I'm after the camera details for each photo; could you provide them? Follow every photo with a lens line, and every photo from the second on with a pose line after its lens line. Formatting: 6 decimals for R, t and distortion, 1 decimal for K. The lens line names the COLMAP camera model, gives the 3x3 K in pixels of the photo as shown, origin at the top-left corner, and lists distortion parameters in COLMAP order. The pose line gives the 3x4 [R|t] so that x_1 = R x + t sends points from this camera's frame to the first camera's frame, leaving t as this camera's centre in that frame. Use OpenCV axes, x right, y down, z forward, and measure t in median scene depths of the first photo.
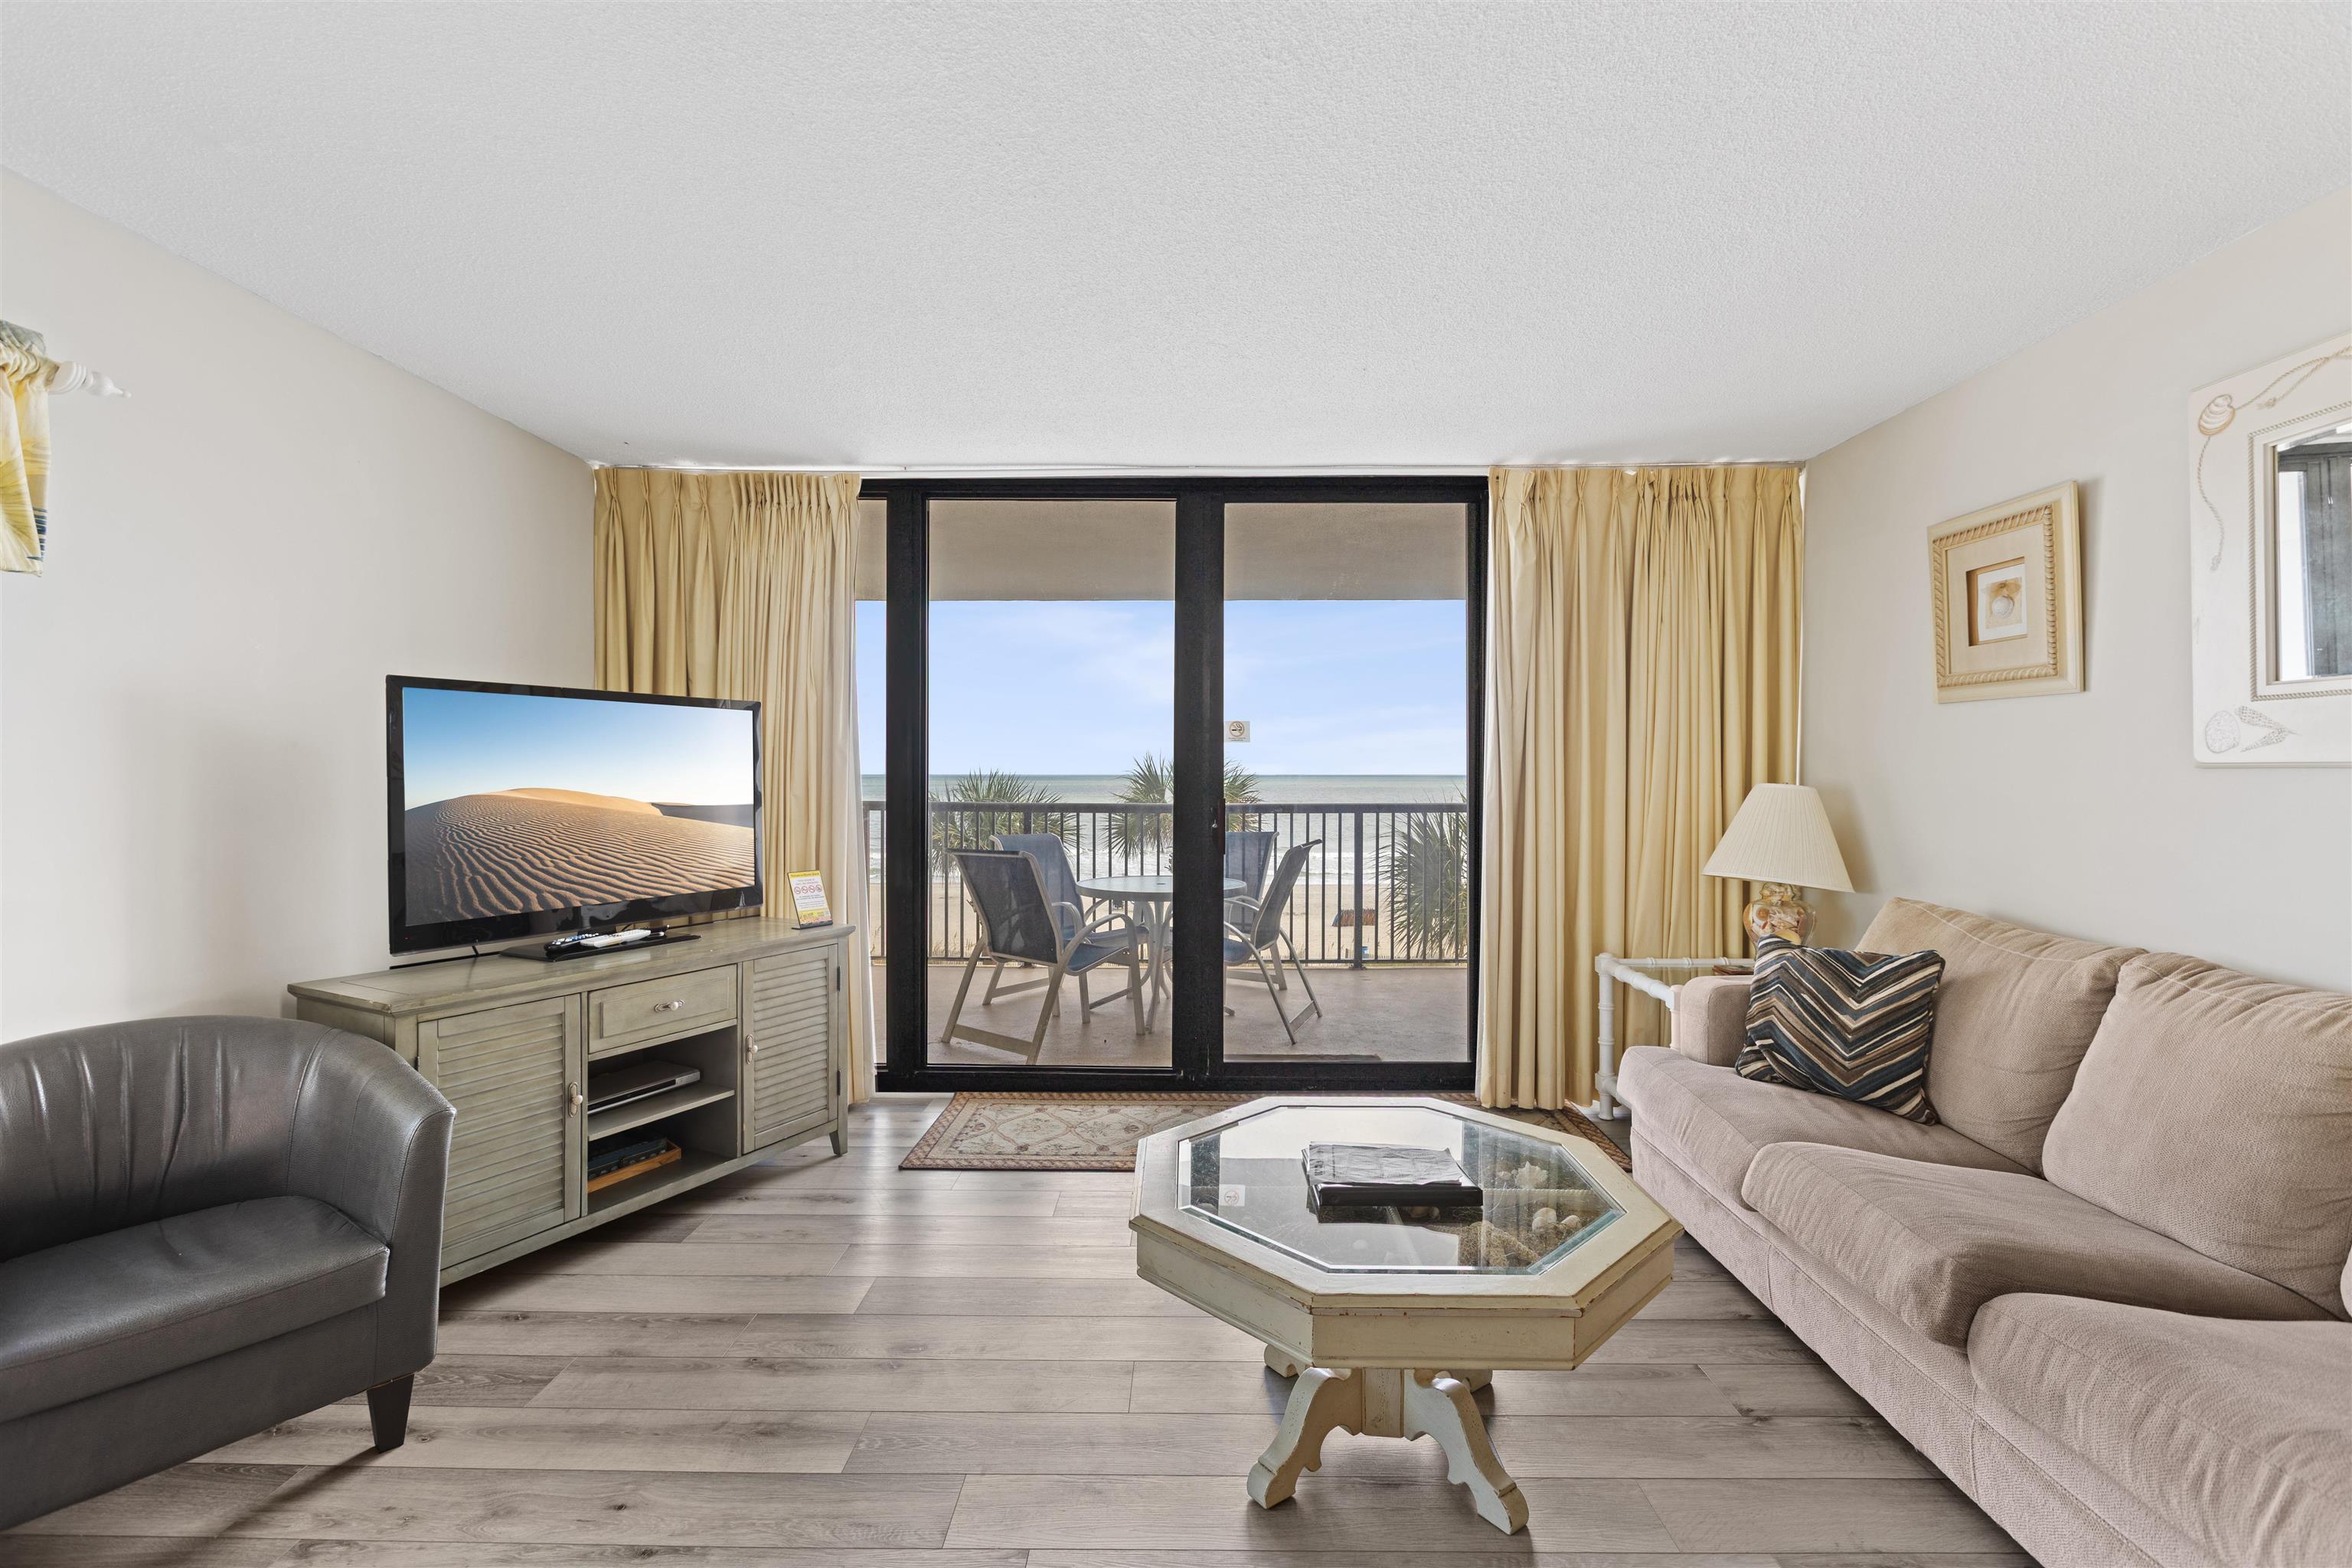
lens RADIAL K [[1059.5, 0, 1166.9], [0, 1059.5, 783.3], [0, 0, 1]] dist [0.002629, 0.000913]
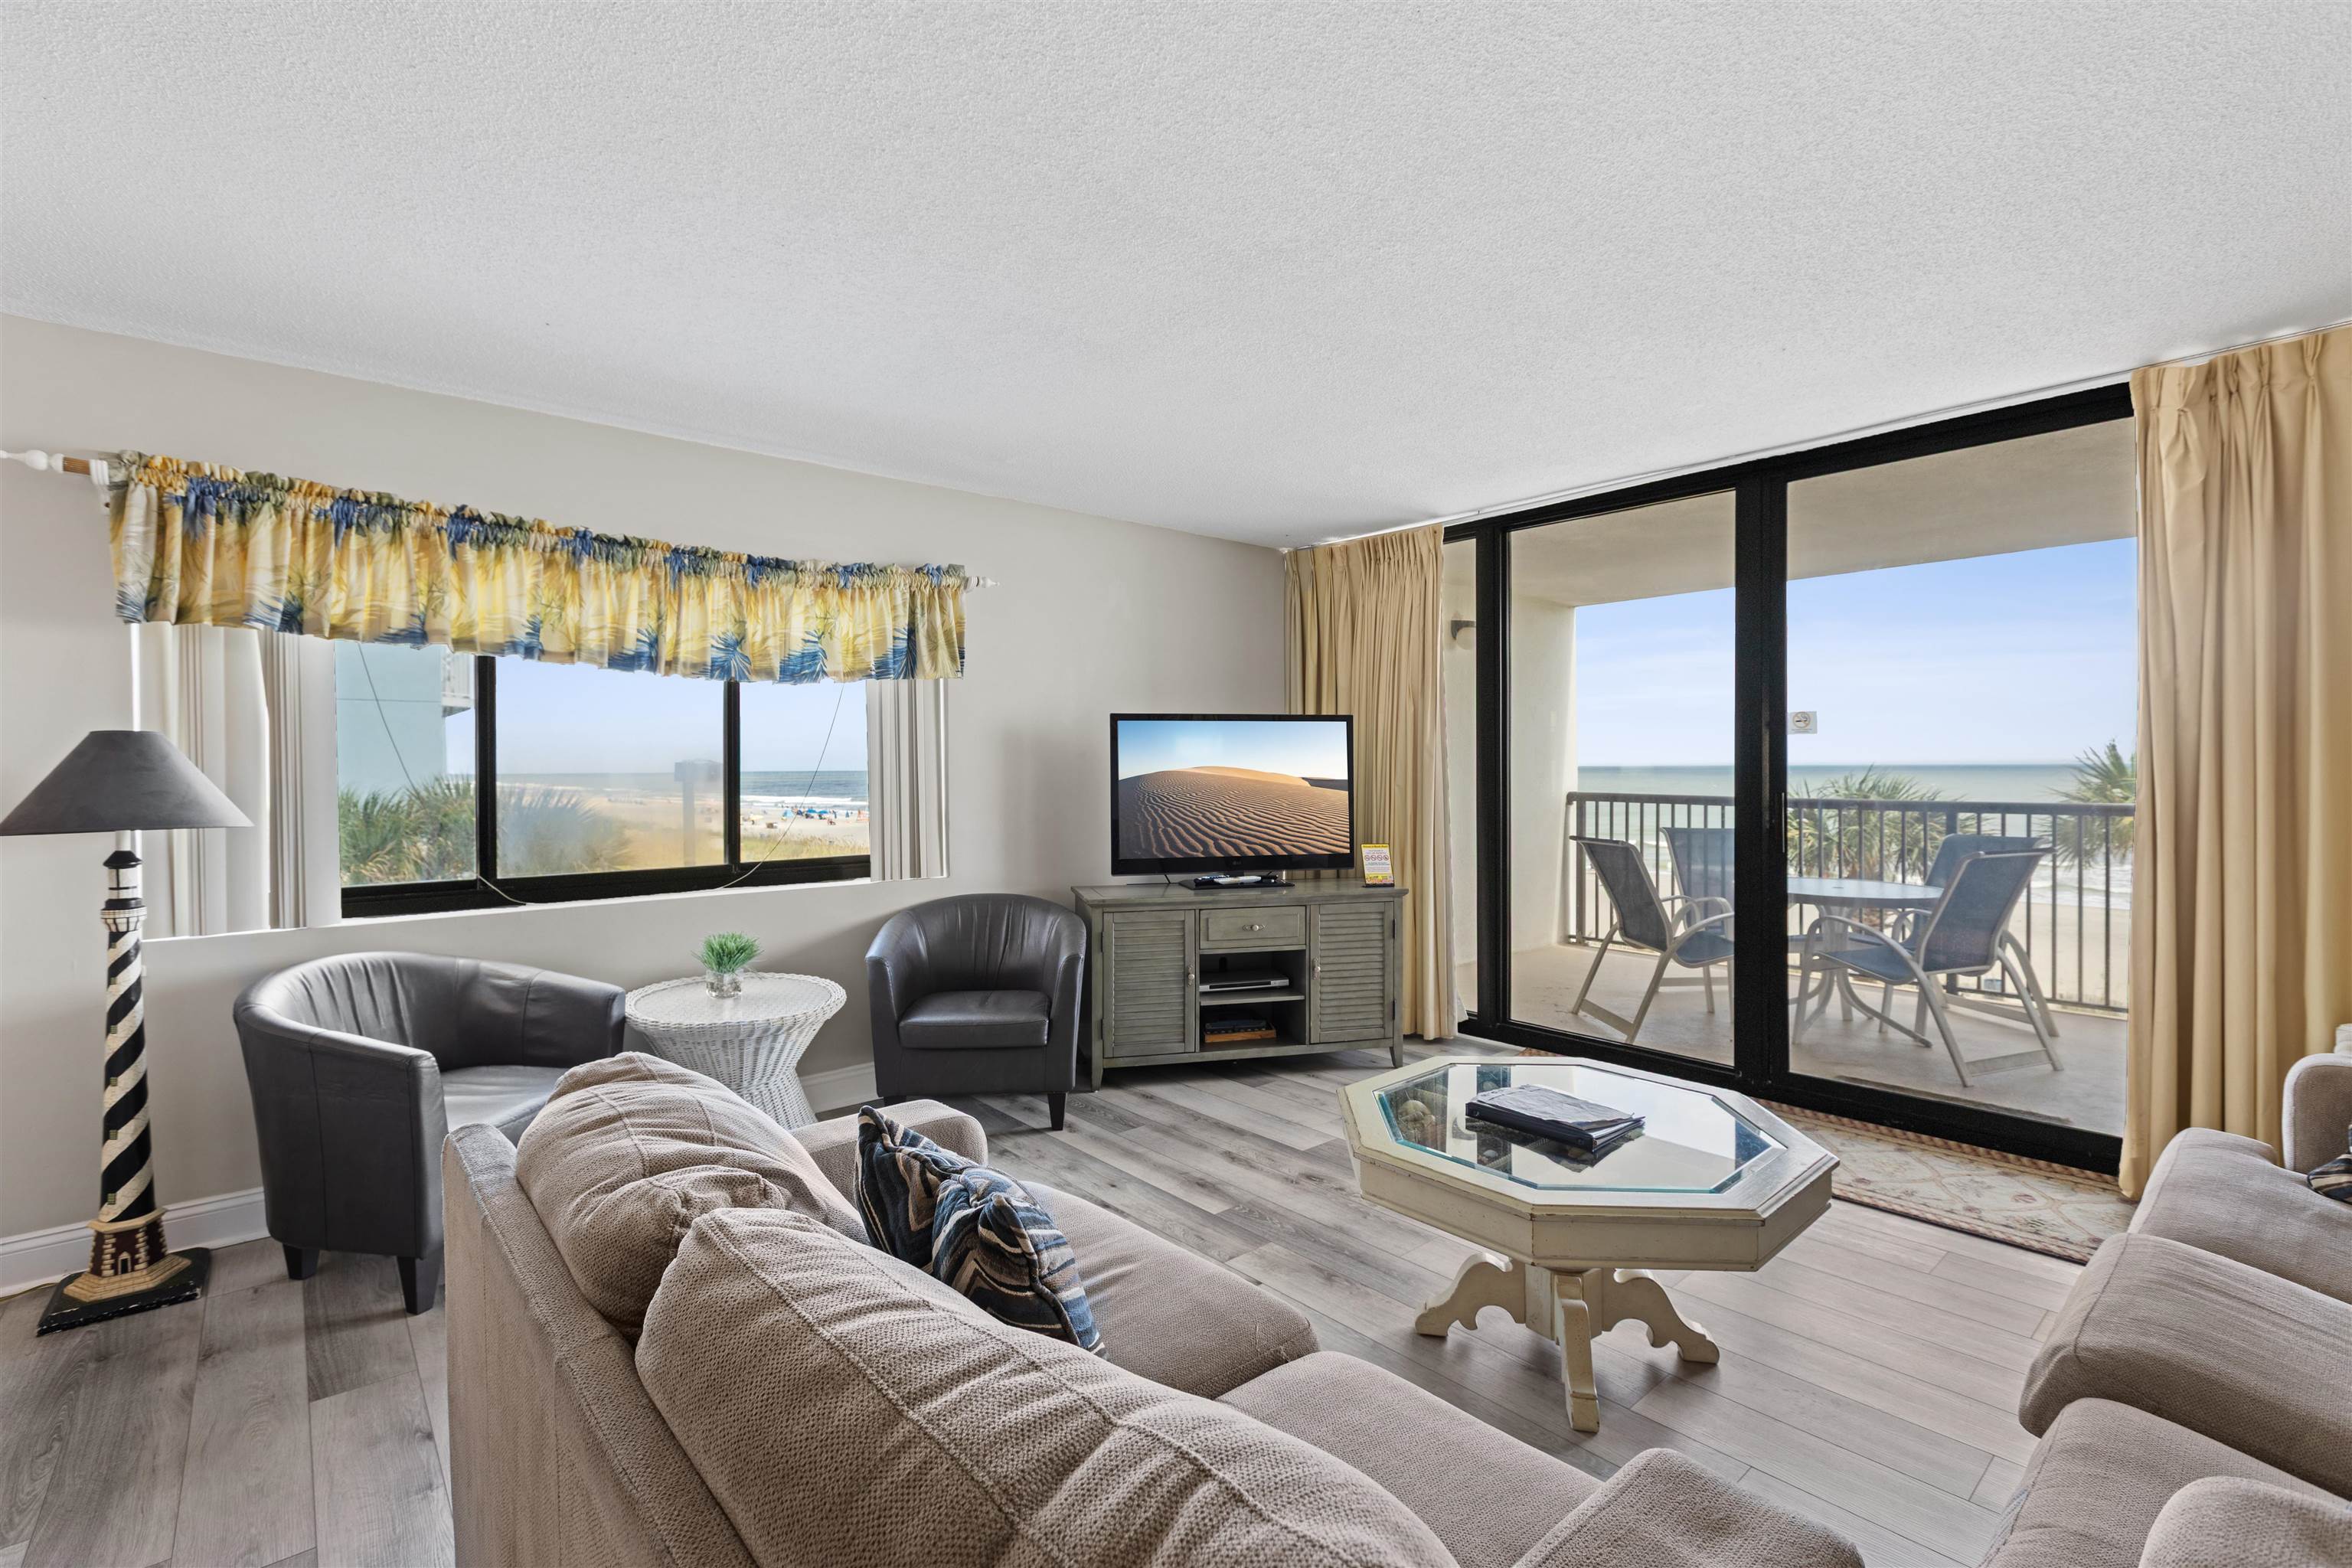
lens RADIAL K [[1059.5, 0, 1160.7], [0, 1059.5, 769.6], [0, 0, 1]] dist [0.002629, 0.000913]
pose [[0.653921, -0.002336, -0.756559, 0.524295], [-0.001584, 0.999989, -0.004457, -0.001977], [0.756561, 0.004113, 0.653910, -0.057603]]
